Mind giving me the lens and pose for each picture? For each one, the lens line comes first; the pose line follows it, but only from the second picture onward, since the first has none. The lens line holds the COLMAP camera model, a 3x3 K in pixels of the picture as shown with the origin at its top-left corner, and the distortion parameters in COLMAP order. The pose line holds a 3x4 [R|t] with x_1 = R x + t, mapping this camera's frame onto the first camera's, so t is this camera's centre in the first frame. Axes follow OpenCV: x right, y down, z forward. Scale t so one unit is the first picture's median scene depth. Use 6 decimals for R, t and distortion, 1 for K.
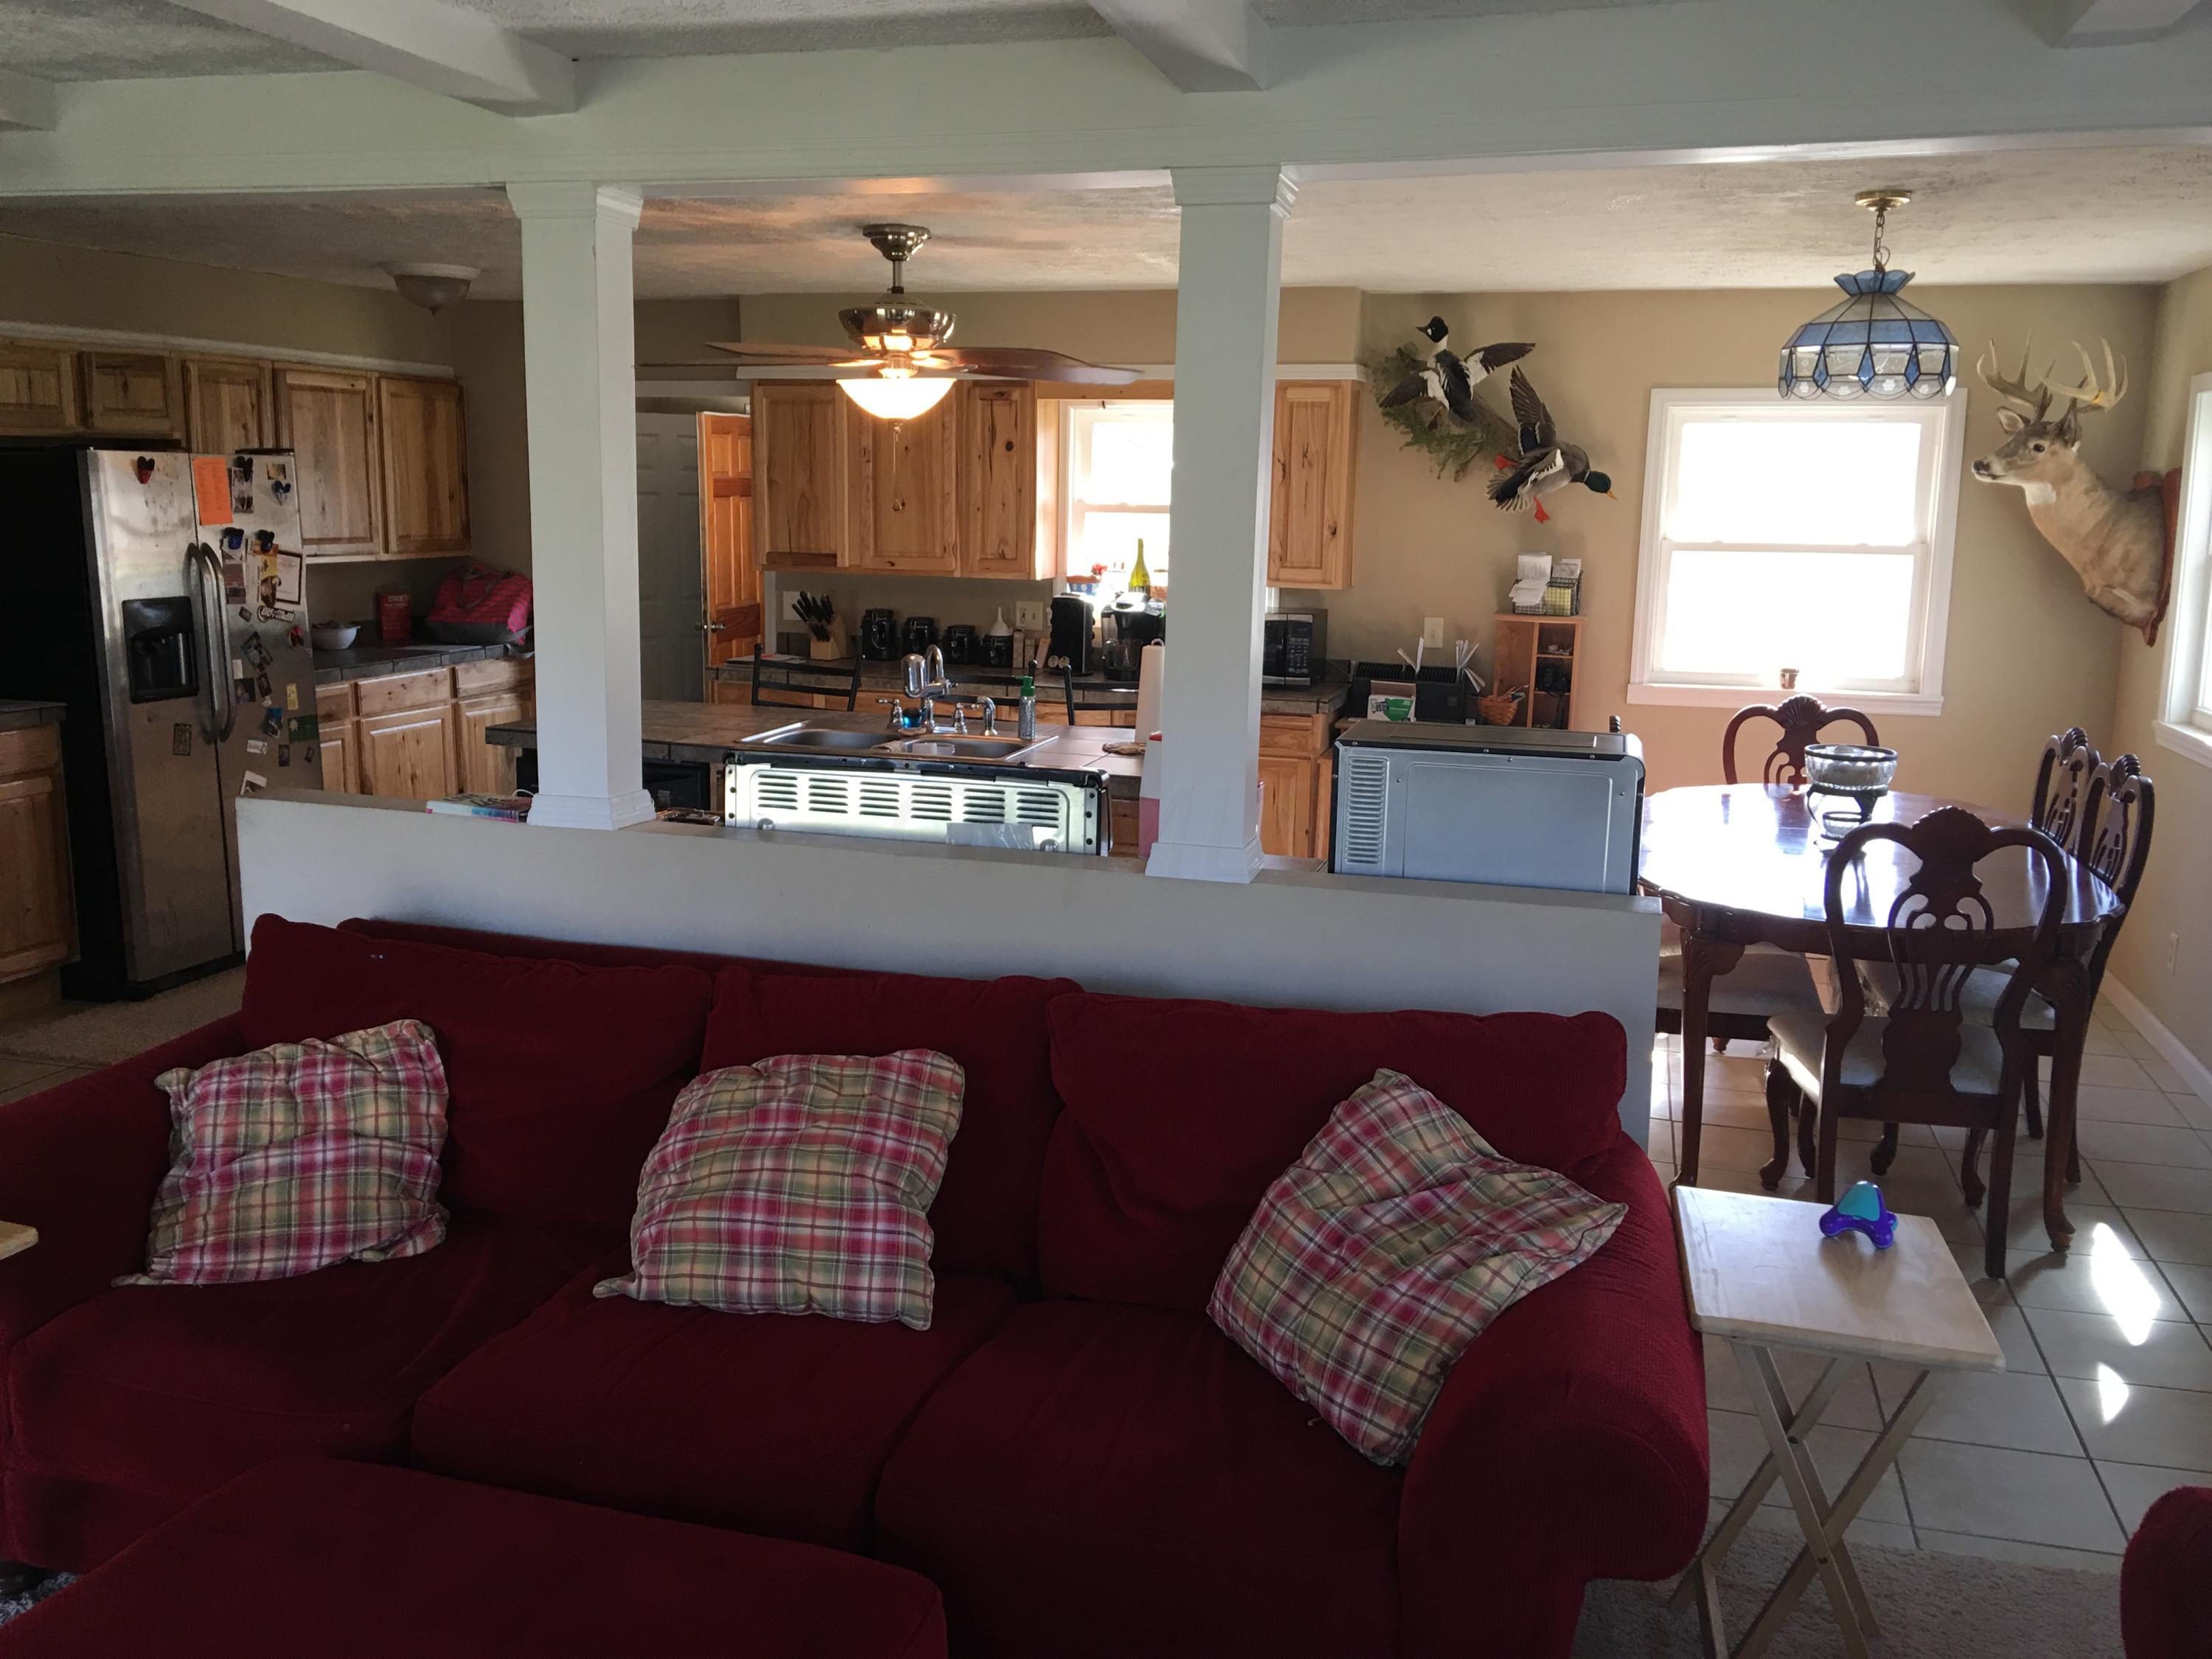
lens RADIAL K [[1850.1, 0, 1094.3], [0, 1850.1, 812.6], [0, 0, 1]] dist [0.088083, -0.135408]
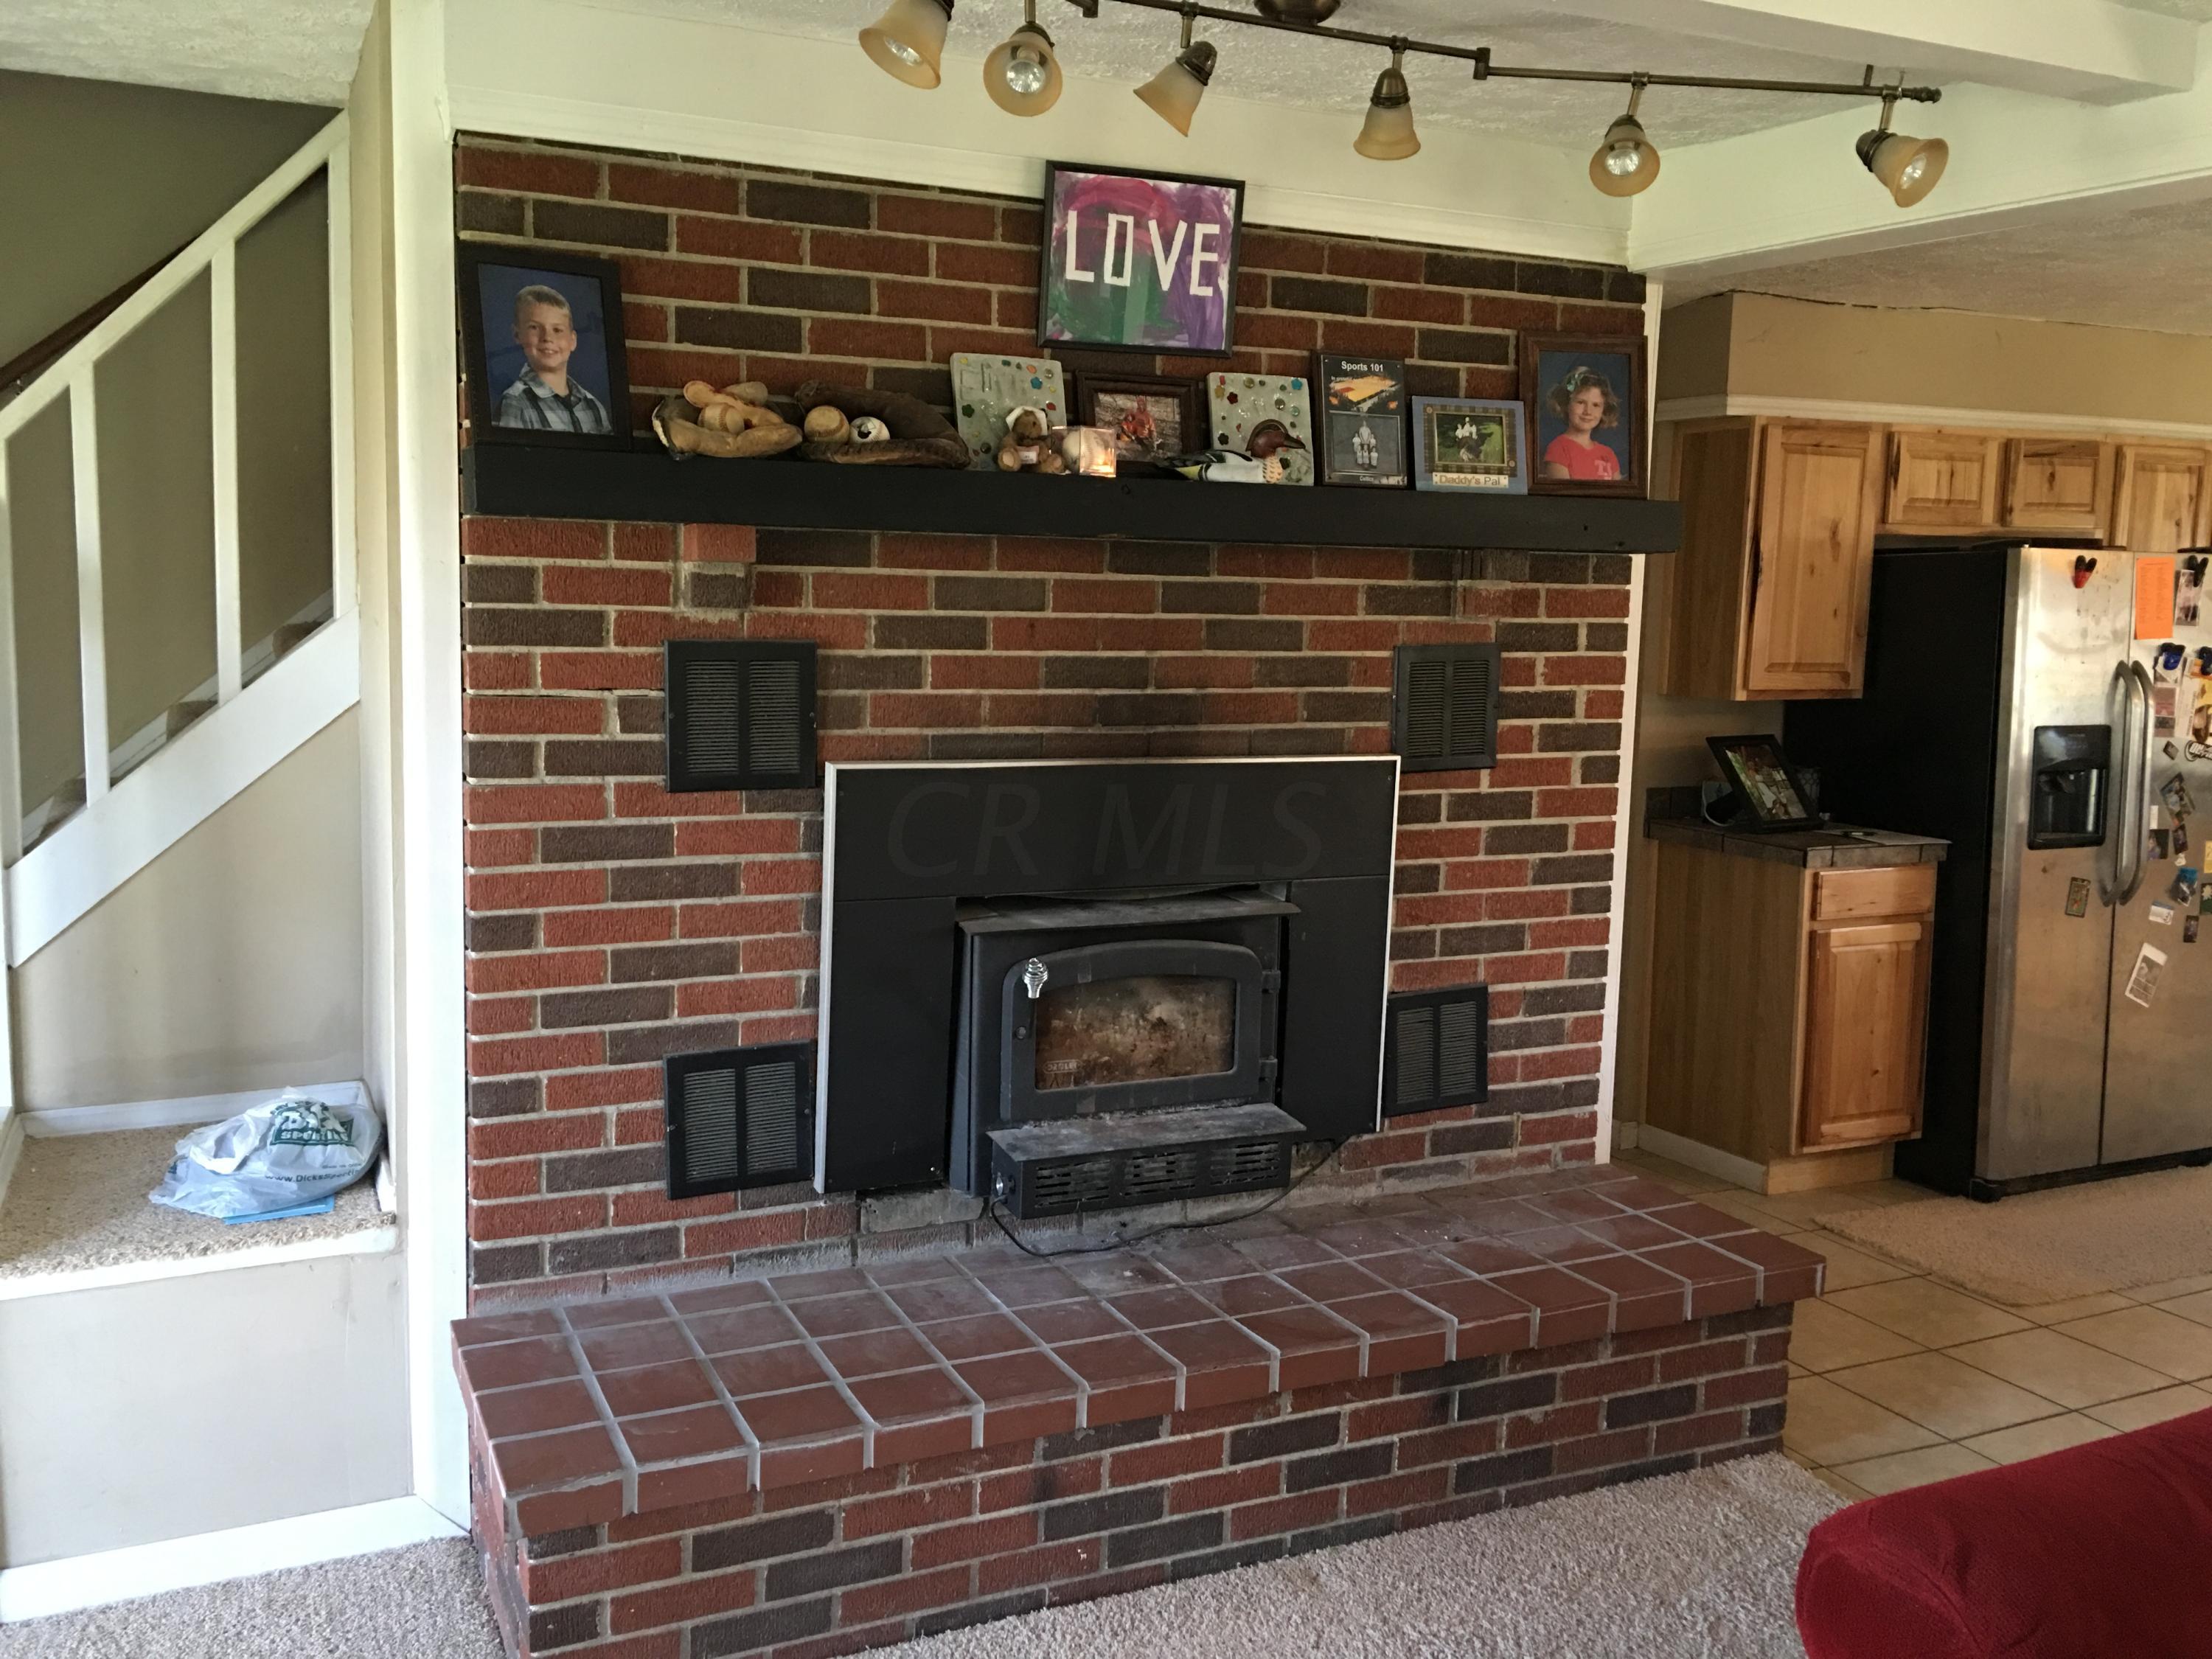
lens RADIAL K [[1850.1, 0, 1094.3], [0, 1850.1, 812.6], [0, 0, 1]] dist [0.088083, -0.135408]
pose [[0.659612, 0.086887, -0.746567, -0.158523], [-0.136766, 0.990588, -0.005550, -0.012168], [0.739058, 0.105765, 0.665287, 0.130481]]
